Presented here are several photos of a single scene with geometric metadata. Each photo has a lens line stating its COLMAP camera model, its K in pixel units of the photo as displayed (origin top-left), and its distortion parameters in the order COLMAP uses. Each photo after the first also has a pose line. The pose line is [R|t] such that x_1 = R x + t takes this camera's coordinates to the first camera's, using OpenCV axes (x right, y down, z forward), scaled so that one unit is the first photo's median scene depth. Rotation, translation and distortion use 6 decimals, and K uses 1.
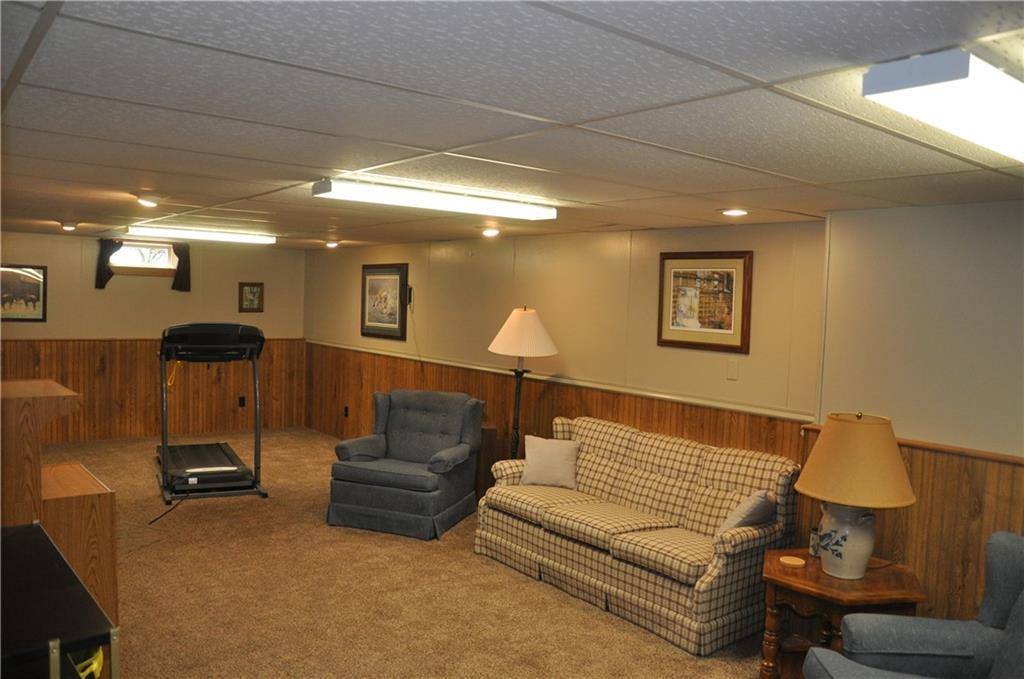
lens RADIAL K [[809.0, 0, 510.3], [0, 809.0, 338.3], [0, 0, 1]] dist [-0.130426, 0.080940]
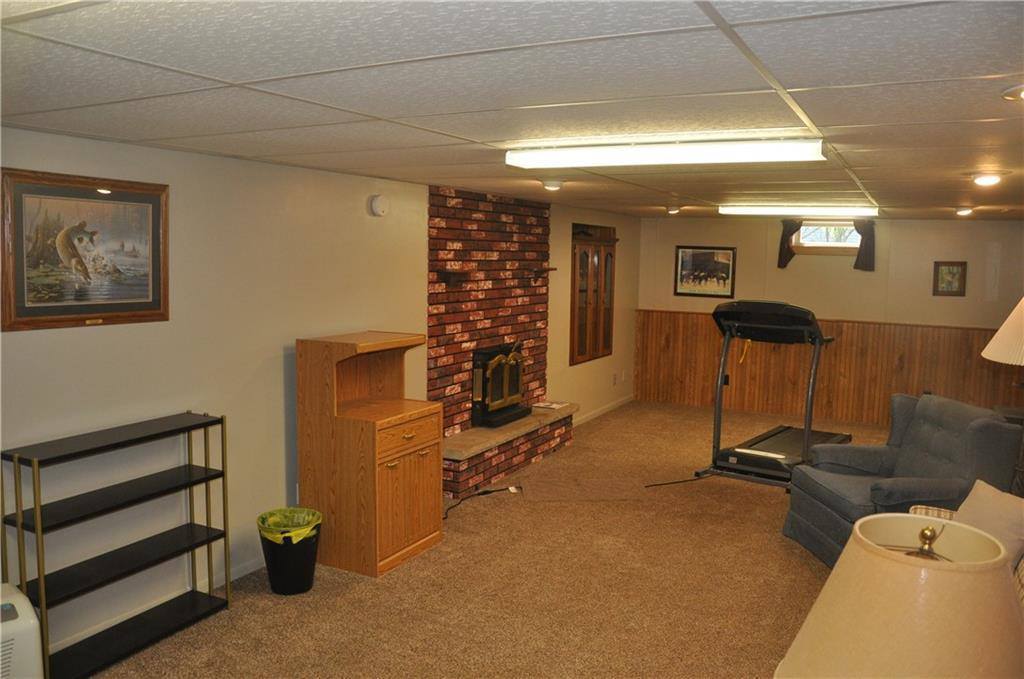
lens RADIAL K [[809.0, 0, 509.6], [0, 809.0, 339.2], [0, 0, 1]] dist [-0.130426, 0.080940]
pose [[0.411577, 0.069031, -0.908757, 0.288849], [-0.051203, 0.997304, 0.052567, -0.006957], [0.909936, 0.024896, 0.414002, 0.244730]]
